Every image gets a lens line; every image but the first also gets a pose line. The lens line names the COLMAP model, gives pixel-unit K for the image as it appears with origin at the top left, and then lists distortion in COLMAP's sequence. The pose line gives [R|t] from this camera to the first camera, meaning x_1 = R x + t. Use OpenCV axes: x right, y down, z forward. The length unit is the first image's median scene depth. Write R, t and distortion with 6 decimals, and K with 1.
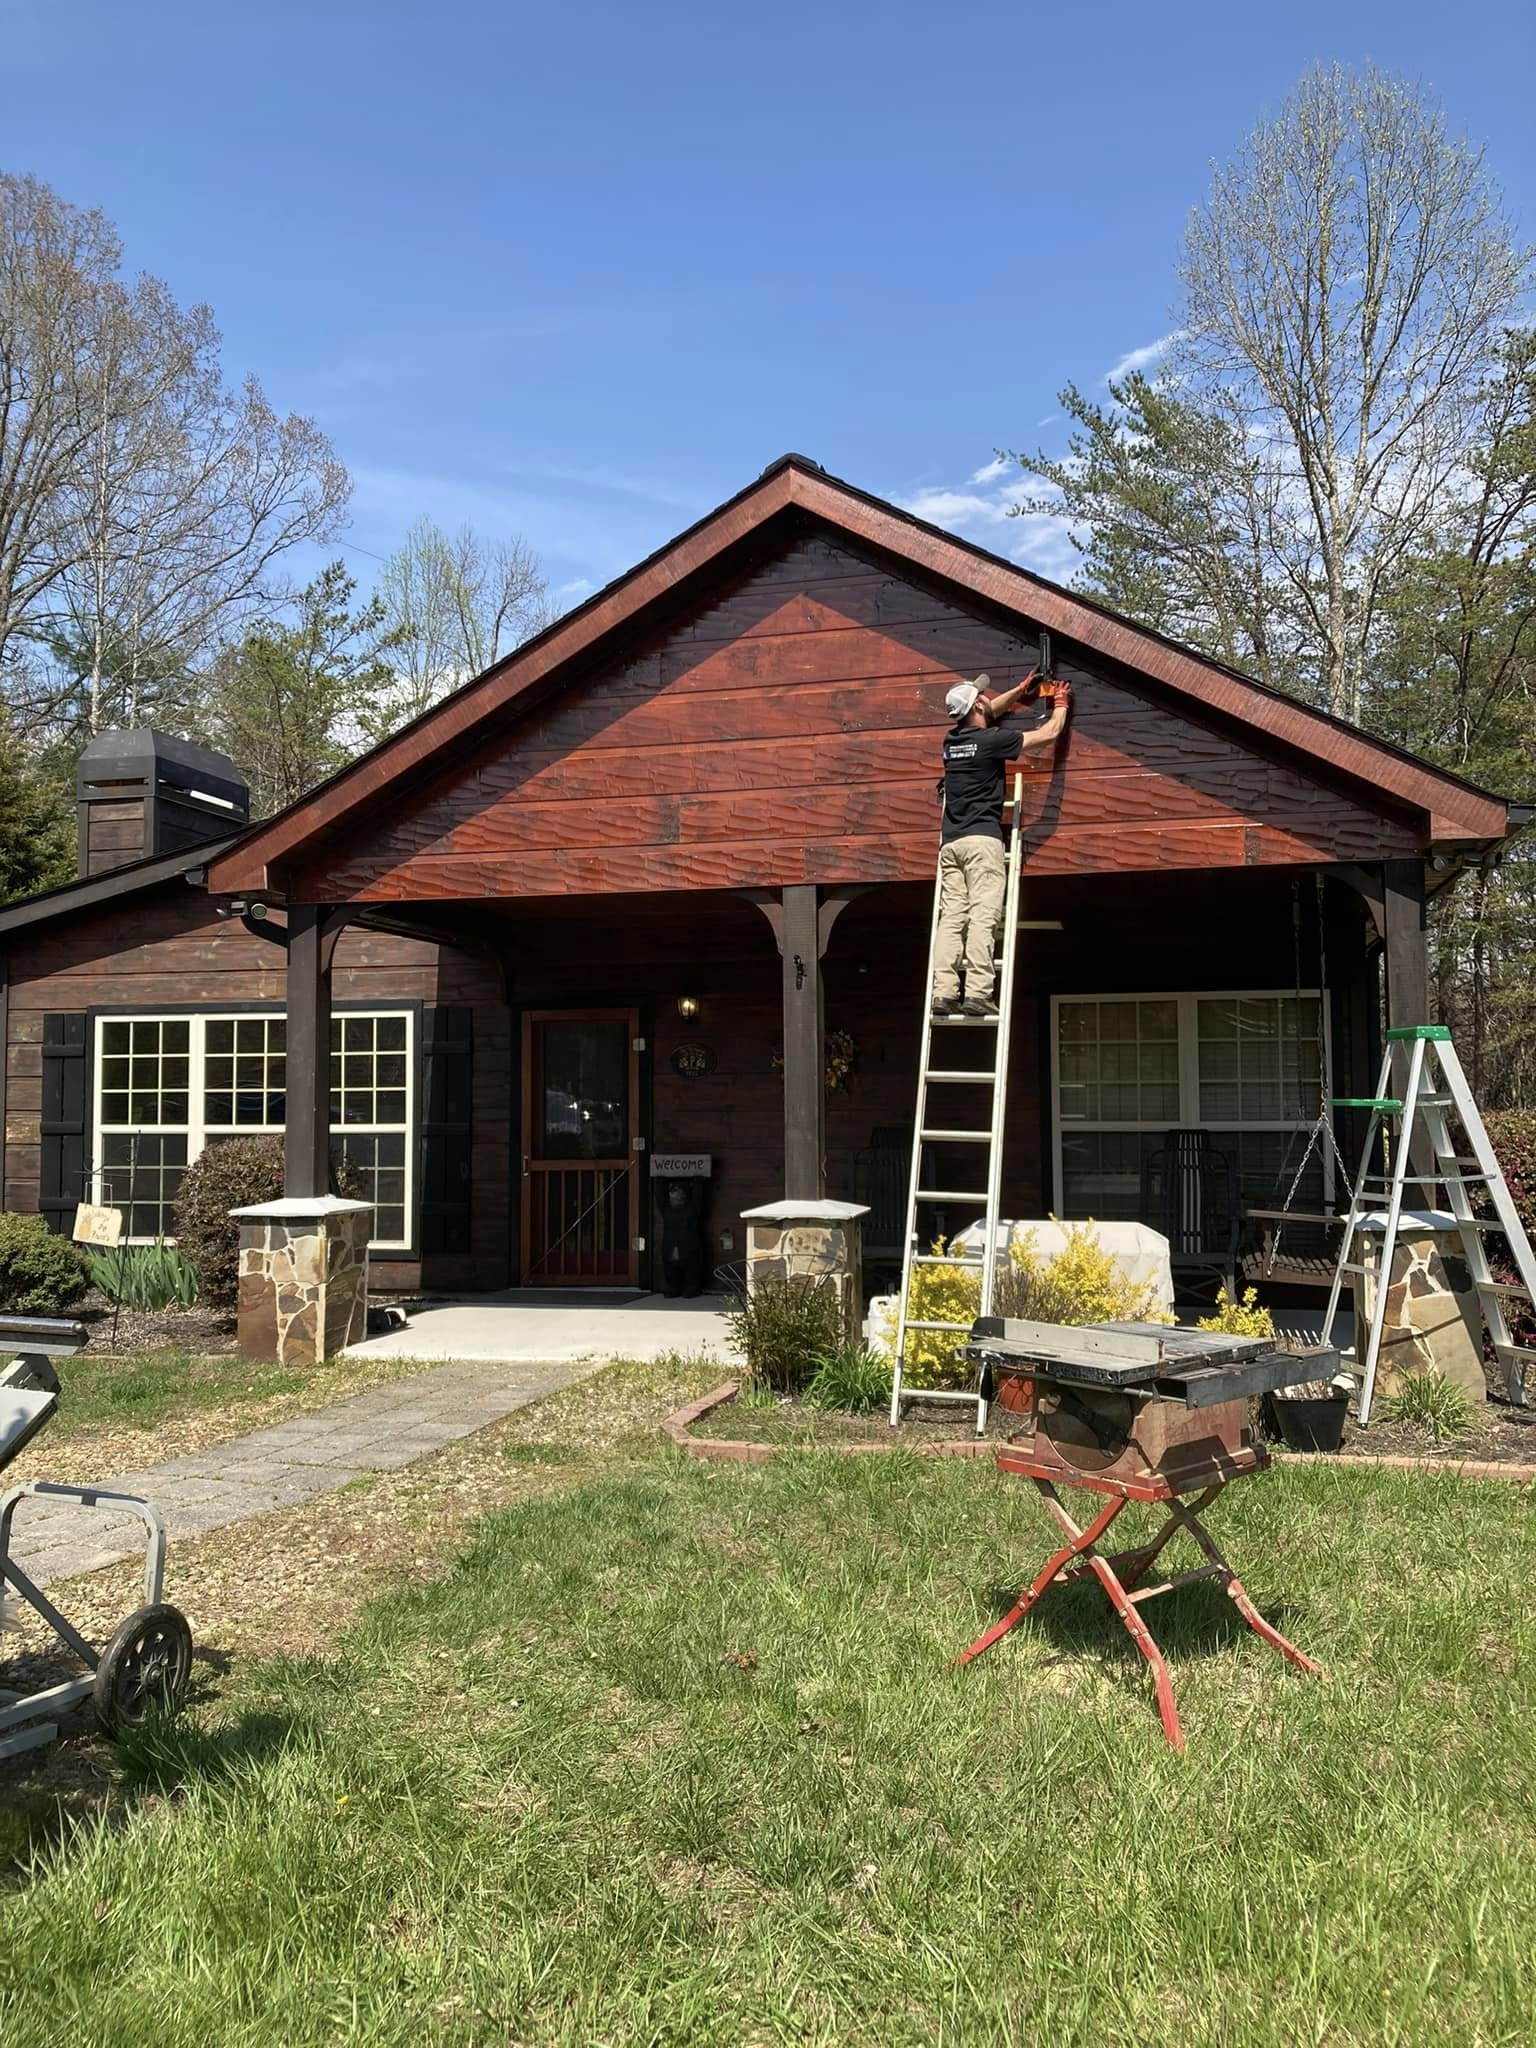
lens RADIAL K [[1591.8, 0, 768.0], [0, 1591.8, 1024.0], [0, 0, 1]] dist [0.061432, 0.000554]
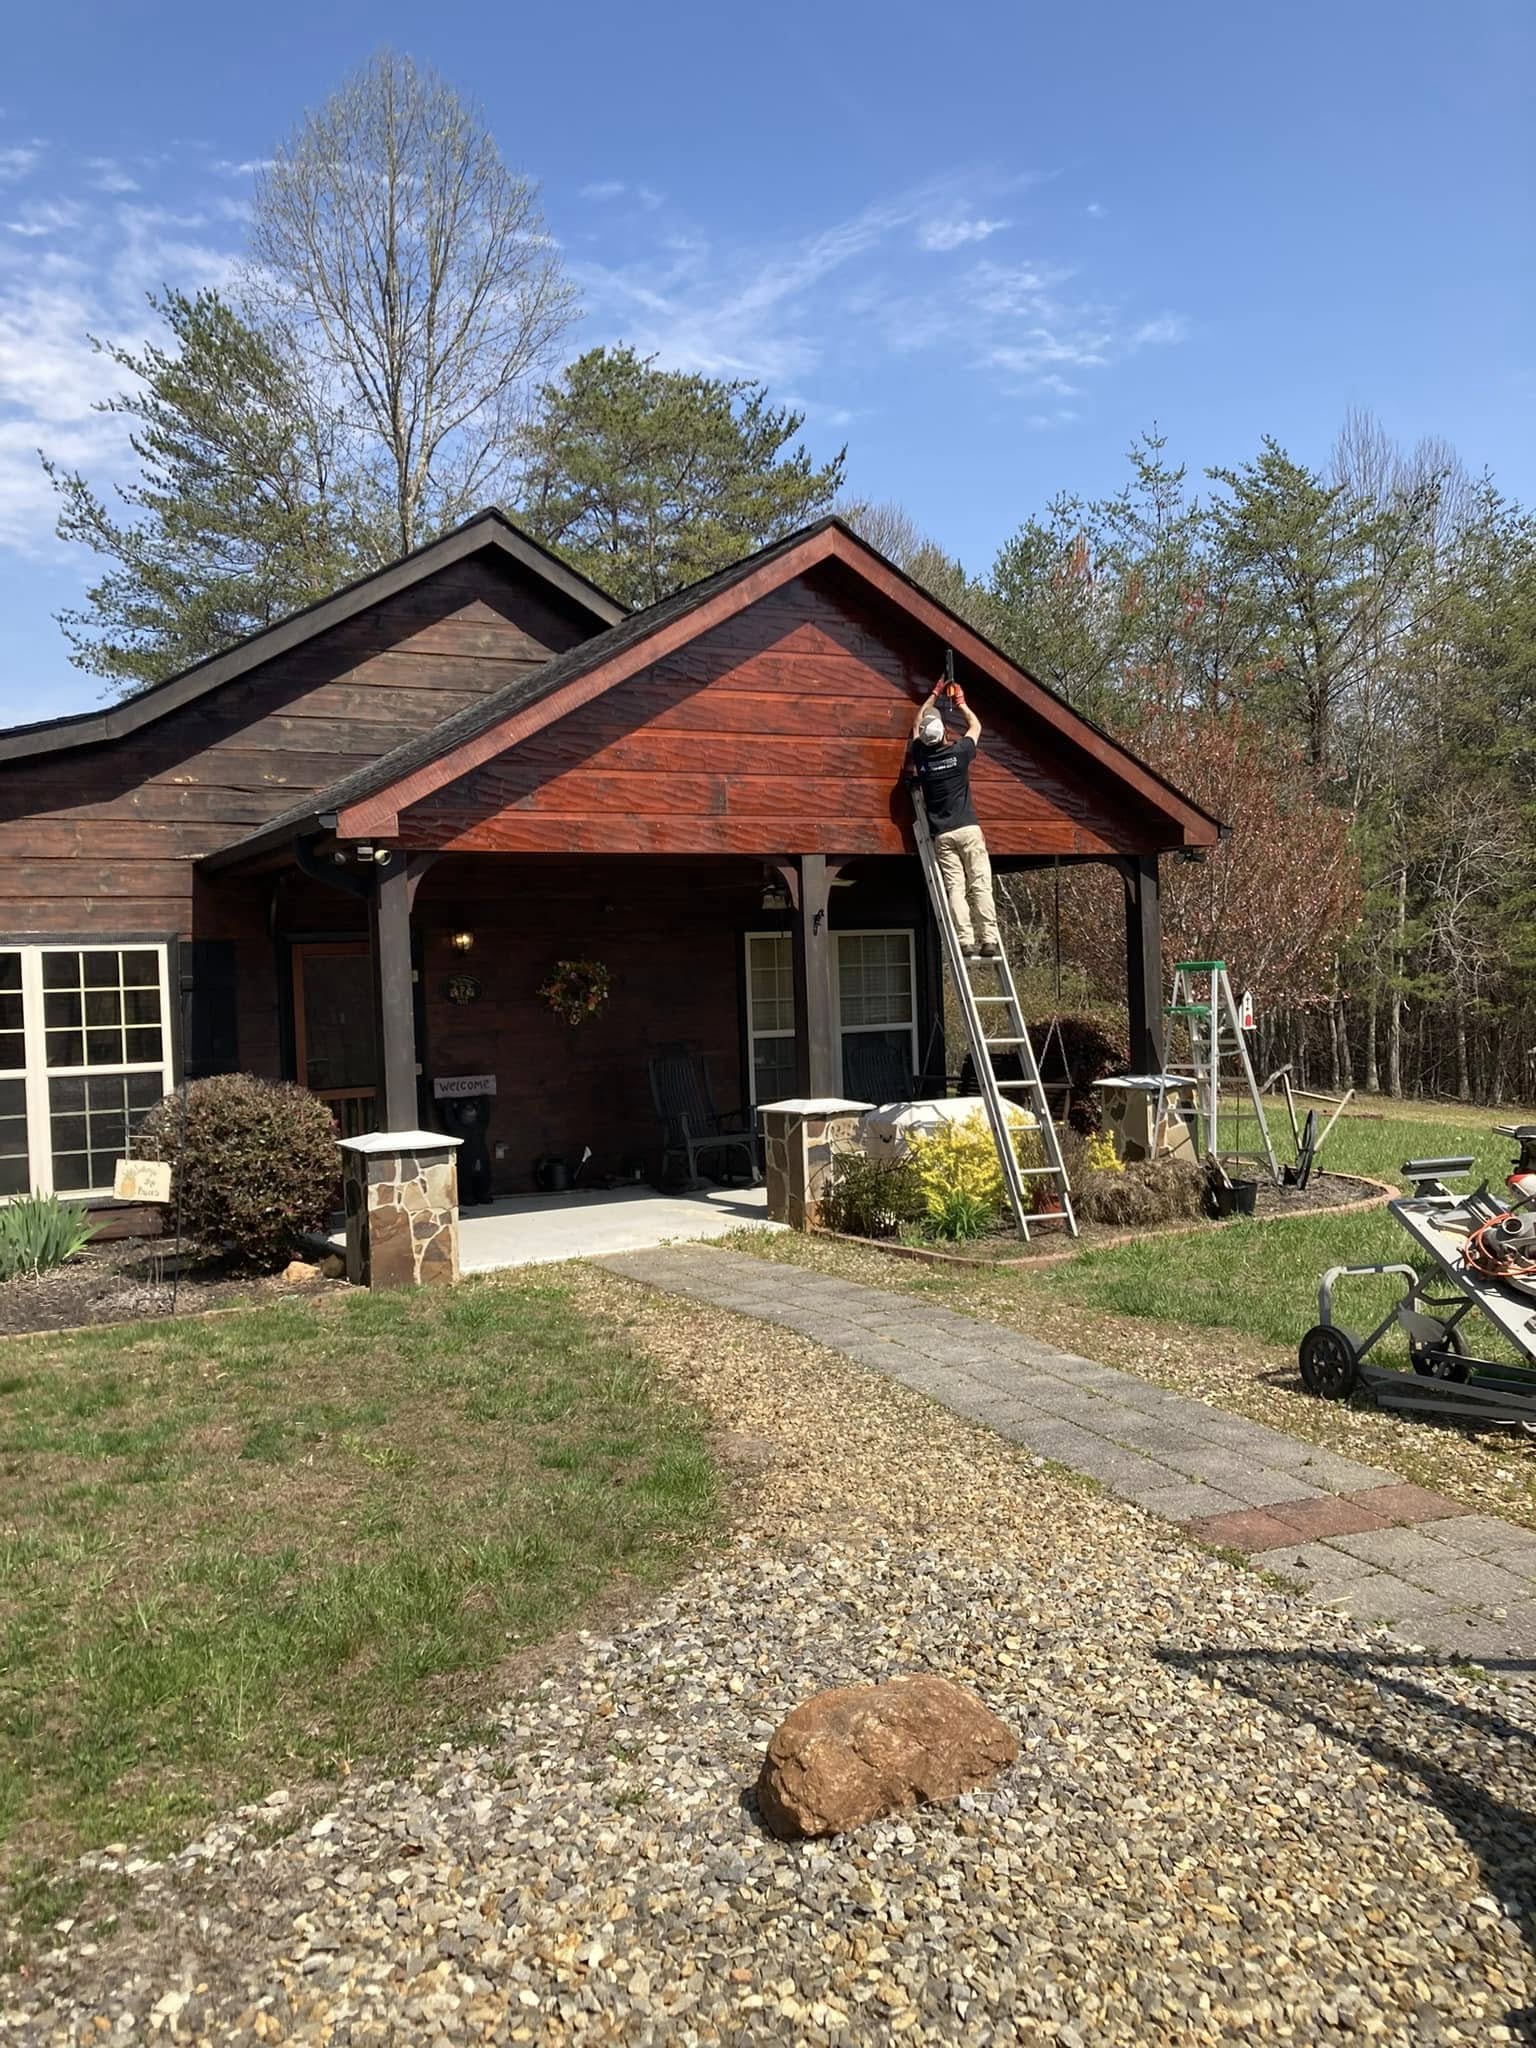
lens RADIAL K [[1529.6, 0, 768.0], [0, 1529.6, 1024.0], [0, 0, 1]] dist [0.031235, 0.000700]
pose [[0.748482, -0.037625, 0.662087, -0.795527], [-0.002952, 0.998190, 0.060062, -0.023633], [-0.663149, -0.046910, 0.747016, 0.095216]]
